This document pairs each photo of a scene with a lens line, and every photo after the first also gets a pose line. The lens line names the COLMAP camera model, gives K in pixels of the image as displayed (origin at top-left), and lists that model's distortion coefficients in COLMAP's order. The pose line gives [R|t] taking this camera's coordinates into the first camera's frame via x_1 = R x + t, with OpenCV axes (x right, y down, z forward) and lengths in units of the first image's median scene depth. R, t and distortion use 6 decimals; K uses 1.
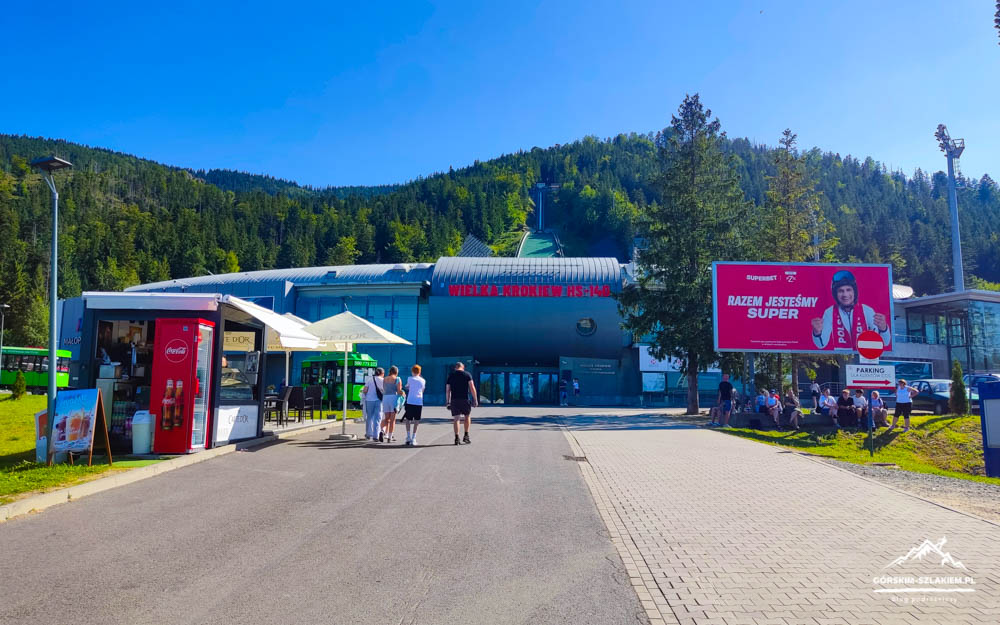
lens RADIAL K [[779.3, 0, 500.0], [0, 779.3, 312.5], [0, 0, 1]] dist [-0.003297, -0.006227]
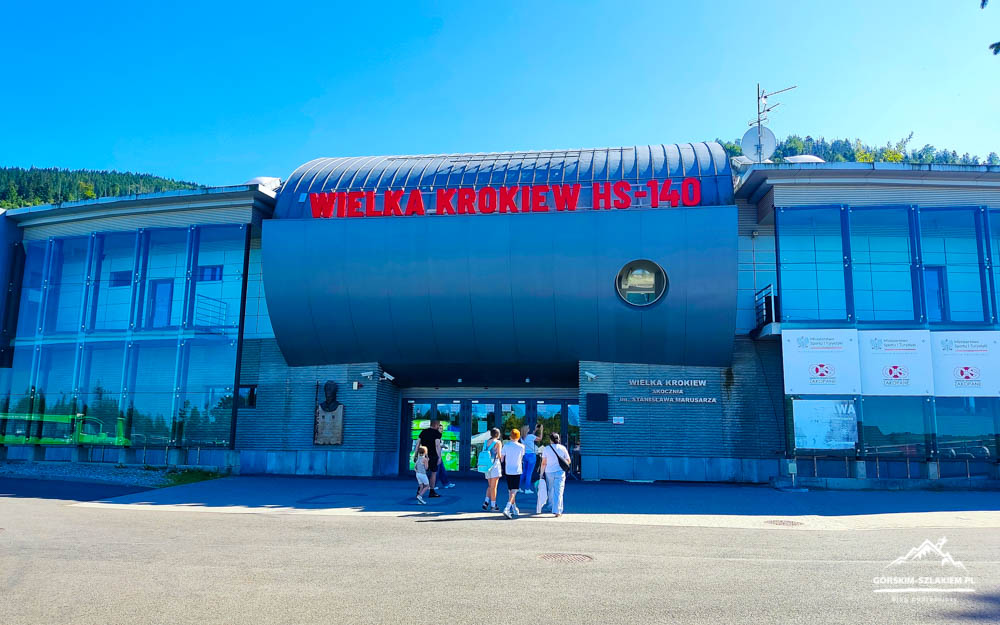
lens RADIAL K [[779.3, 0, 500.0], [0, 779.3, 312.5], [0, 0, 1]] dist [-0.003297, -0.006227]
pose [[0.993950, -0.018466, -0.108266, 0.079983], [0.014757, 0.999280, -0.034963, 0.044690], [0.108833, 0.033154, 0.993507, 0.586583]]
